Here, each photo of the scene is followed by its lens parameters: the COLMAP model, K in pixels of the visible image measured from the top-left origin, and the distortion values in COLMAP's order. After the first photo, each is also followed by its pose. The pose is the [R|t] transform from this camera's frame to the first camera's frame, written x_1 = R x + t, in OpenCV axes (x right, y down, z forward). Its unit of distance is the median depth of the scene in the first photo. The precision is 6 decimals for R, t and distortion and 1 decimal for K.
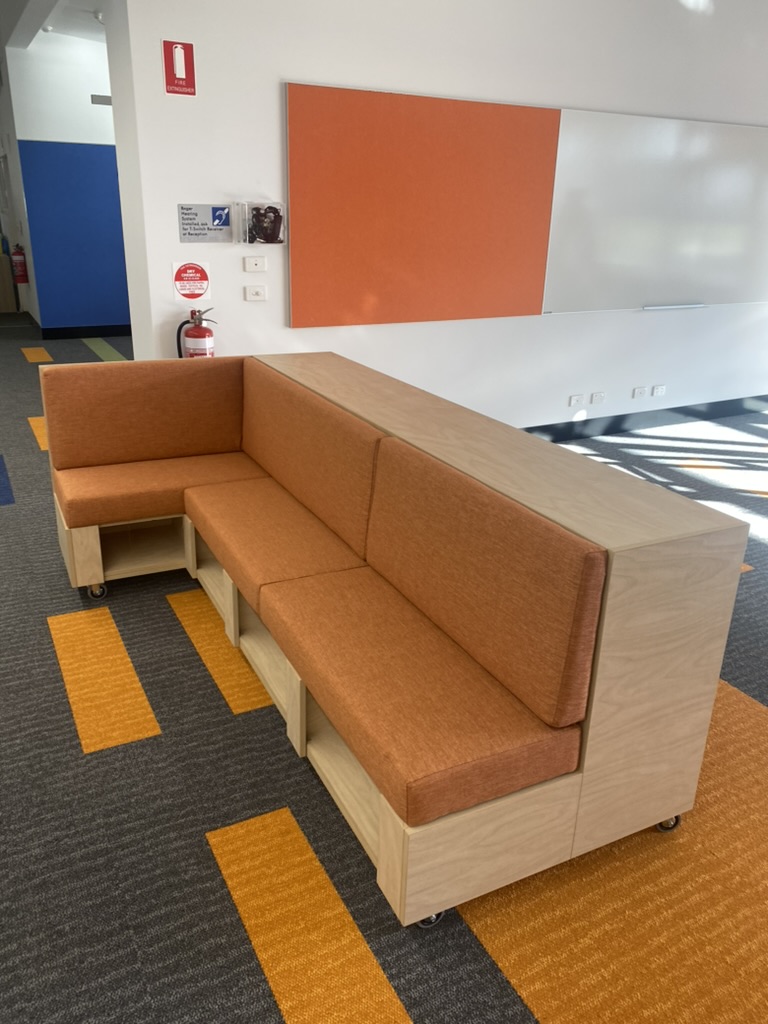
lens RADIAL K [[772.1, 0, 383.4], [0, 772.1, 500.9], [0, 0, 1]] dist [0.008558, -0.003875]
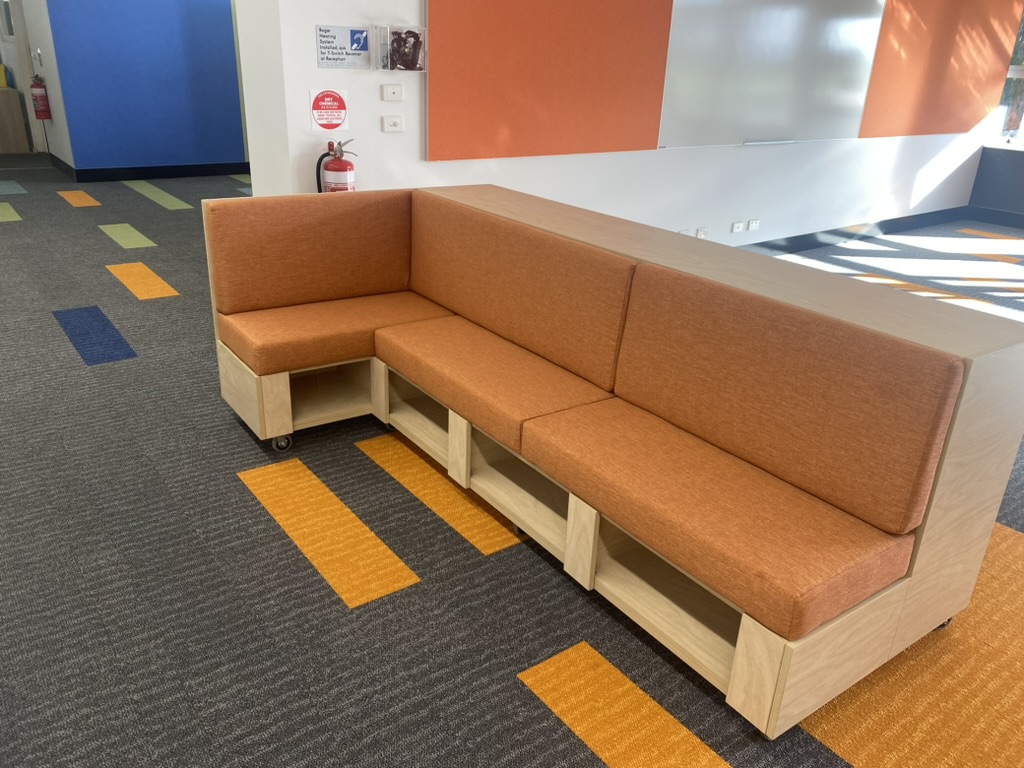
lens RADIAL K [[772.1, 0, 512.0], [0, 772.1, 384.0], [0, 0, 1]] dist [0.008558, -0.003875]
pose [[0.987419, -0.046641, 0.151088, -0.300342], [0.039720, 0.998033, 0.048511, 0.015028], [-0.153054, -0.041900, 0.987329, 0.047713]]
